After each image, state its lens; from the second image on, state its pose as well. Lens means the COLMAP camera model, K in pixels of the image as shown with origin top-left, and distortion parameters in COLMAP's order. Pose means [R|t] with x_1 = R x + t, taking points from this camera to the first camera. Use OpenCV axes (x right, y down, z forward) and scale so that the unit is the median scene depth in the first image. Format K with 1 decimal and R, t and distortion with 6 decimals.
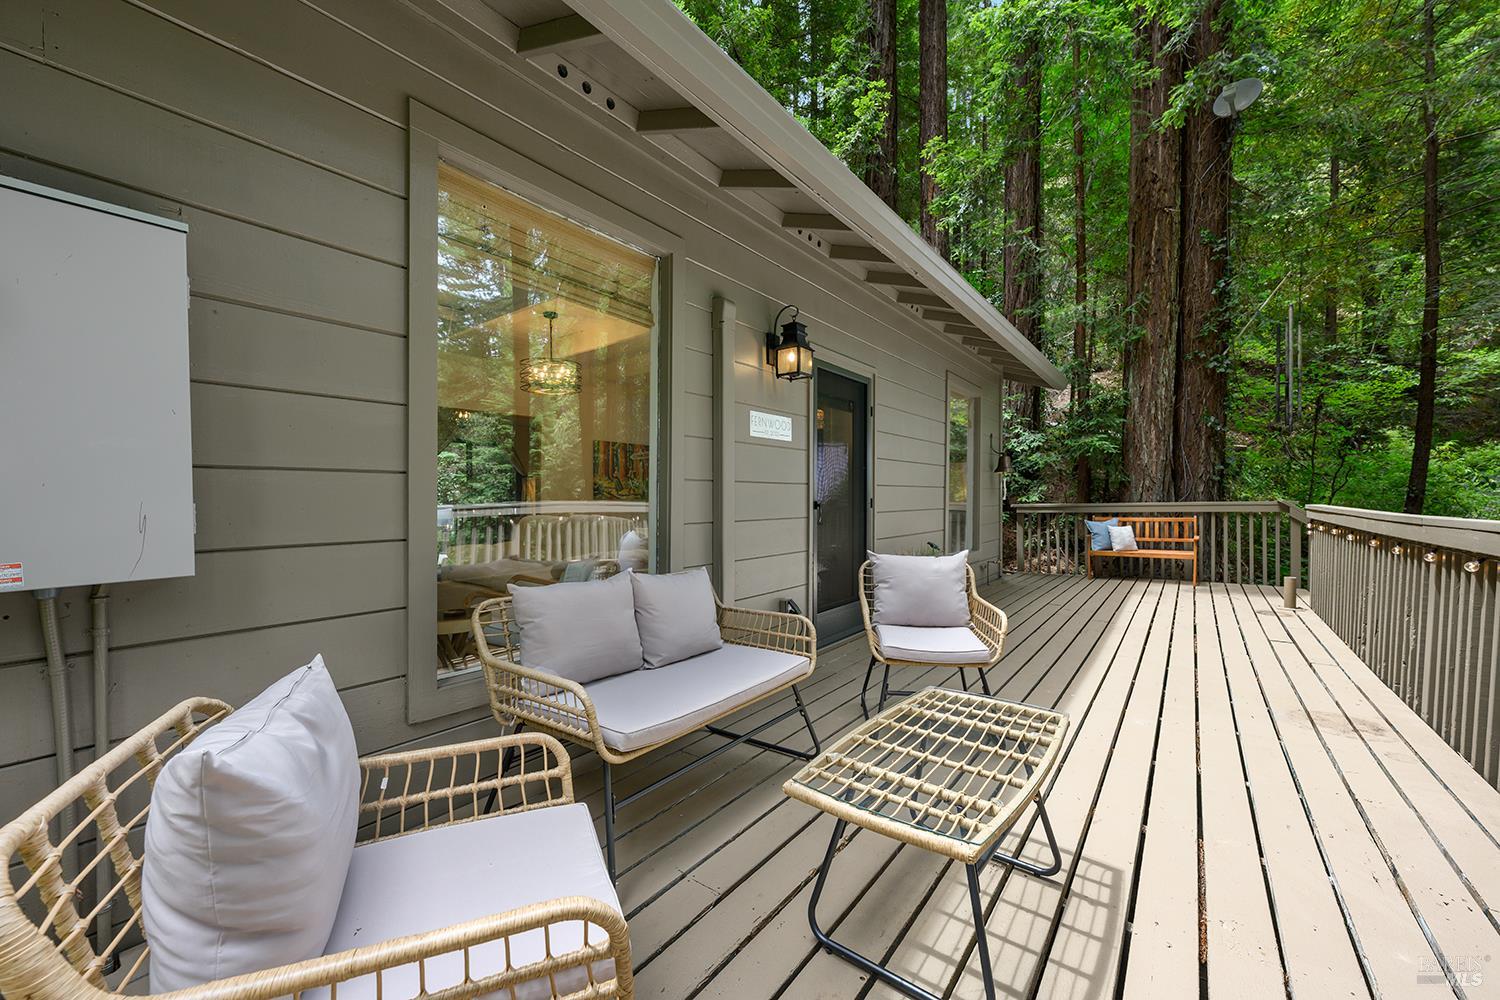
lens RADIAL K [[610.7, 0, 751.2], [0, 610.7, 502.1], [0, 0, 1]] dist [-0.009207, -0.000285]
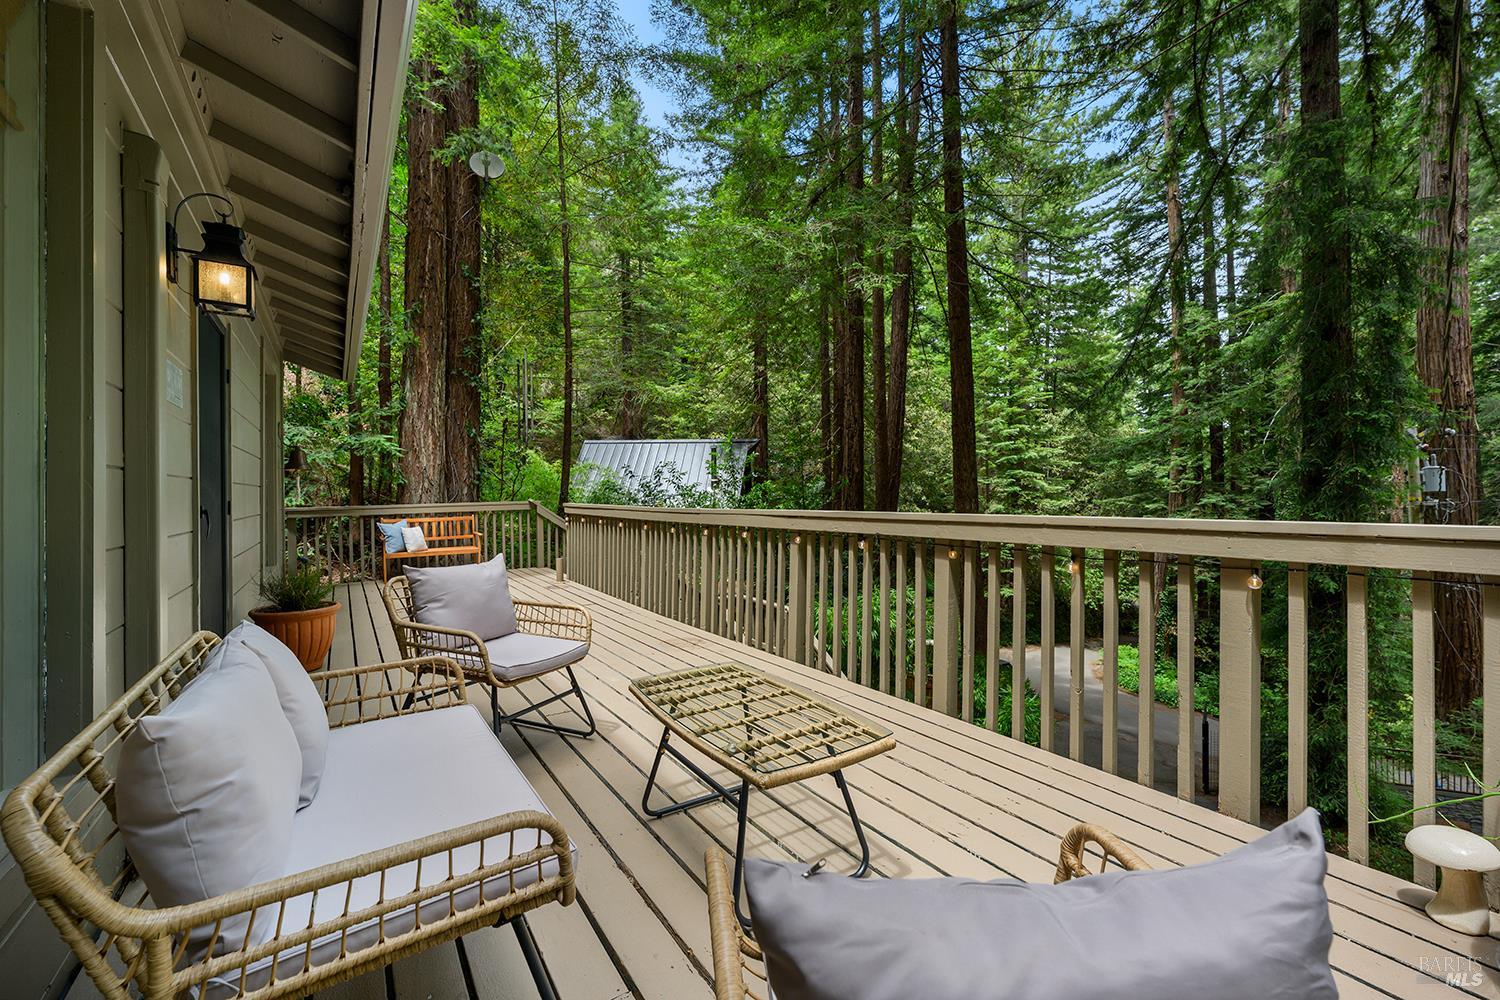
lens RADIAL K [[610.7, 0, 753.1], [0, 610.7, 496.1], [0, 0, 1]] dist [-0.009207, -0.000285]
pose [[0.305038, -0.001293, 0.952339, -0.181984], [0.014663, 0.999887, -0.003339, -0.000654], [-0.952227, 0.014982, 0.305023, 0.140584]]
